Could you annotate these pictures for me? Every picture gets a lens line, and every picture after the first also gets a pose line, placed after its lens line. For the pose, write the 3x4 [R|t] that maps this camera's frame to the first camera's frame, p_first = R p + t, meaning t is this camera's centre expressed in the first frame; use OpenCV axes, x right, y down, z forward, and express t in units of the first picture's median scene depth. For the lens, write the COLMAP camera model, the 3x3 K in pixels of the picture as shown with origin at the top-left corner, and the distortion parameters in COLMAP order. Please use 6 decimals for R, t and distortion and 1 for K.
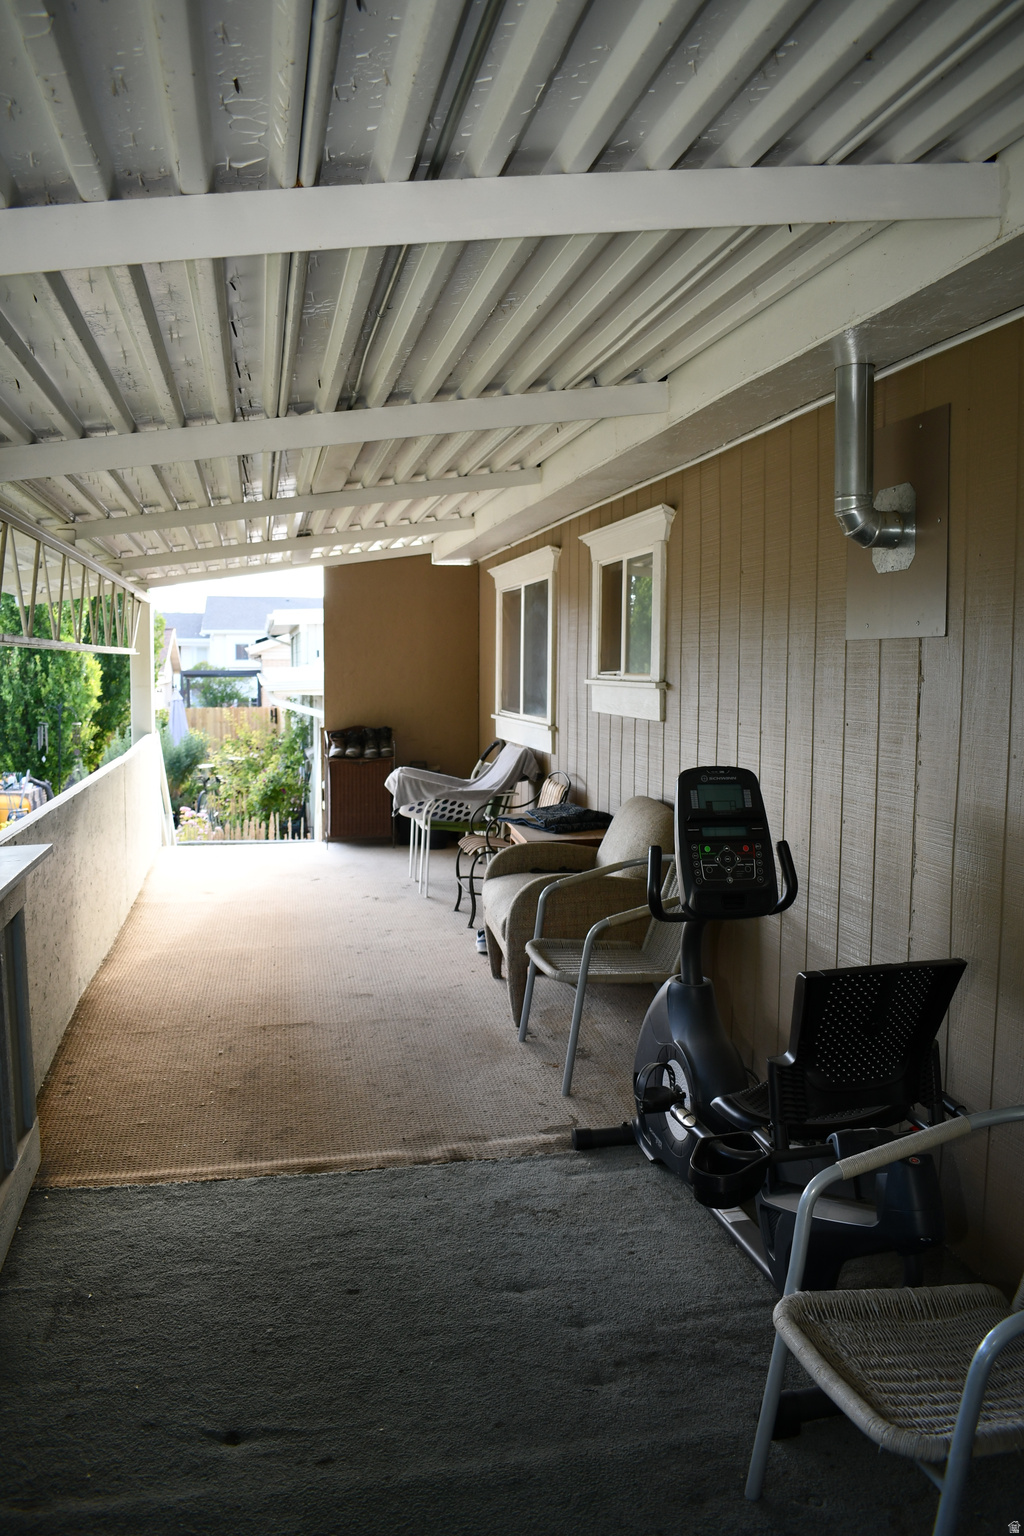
lens RADIAL K [[1215.7, 0, 509.8], [0, 1215.7, 768.0], [0, 0, 1]] dist [-0.096627, 0.009373]
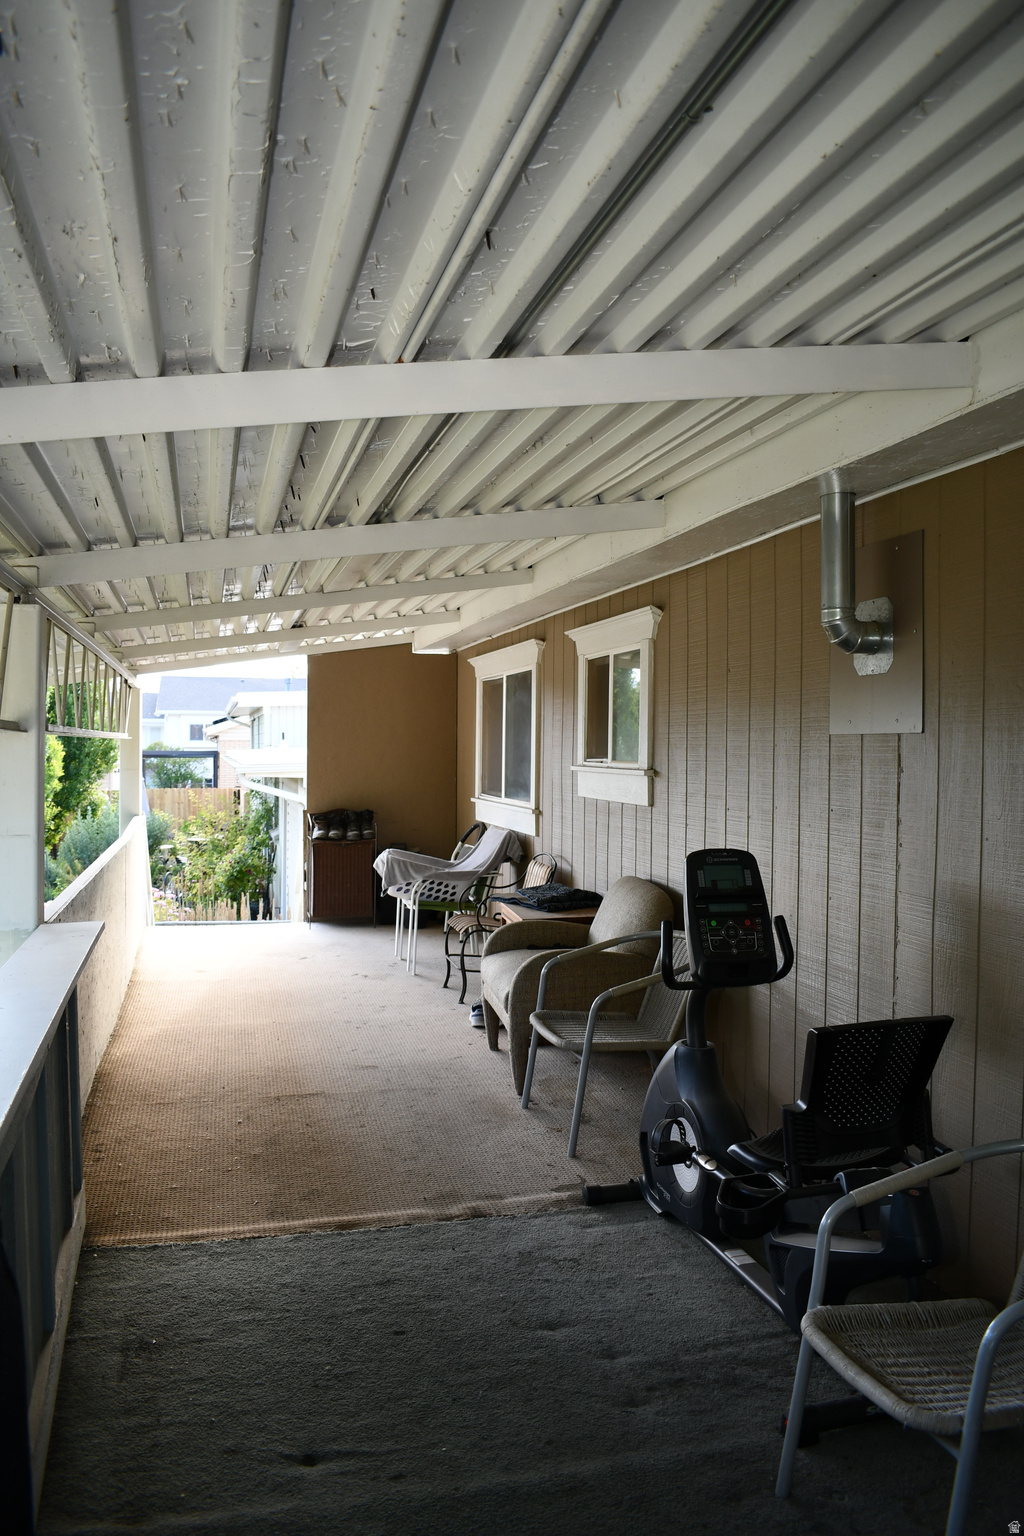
lens RADIAL K [[1215.7, 0, 515.1], [0, 1215.7, 764.1], [0, 0, 1]] dist [-0.096627, 0.009373]
pose [[0.999007, 0.001816, 0.044513, -0.061423], [0.001289, 0.997572, -0.069630, -0.001492], [-0.044531, 0.069618, 0.996579, -0.097429]]
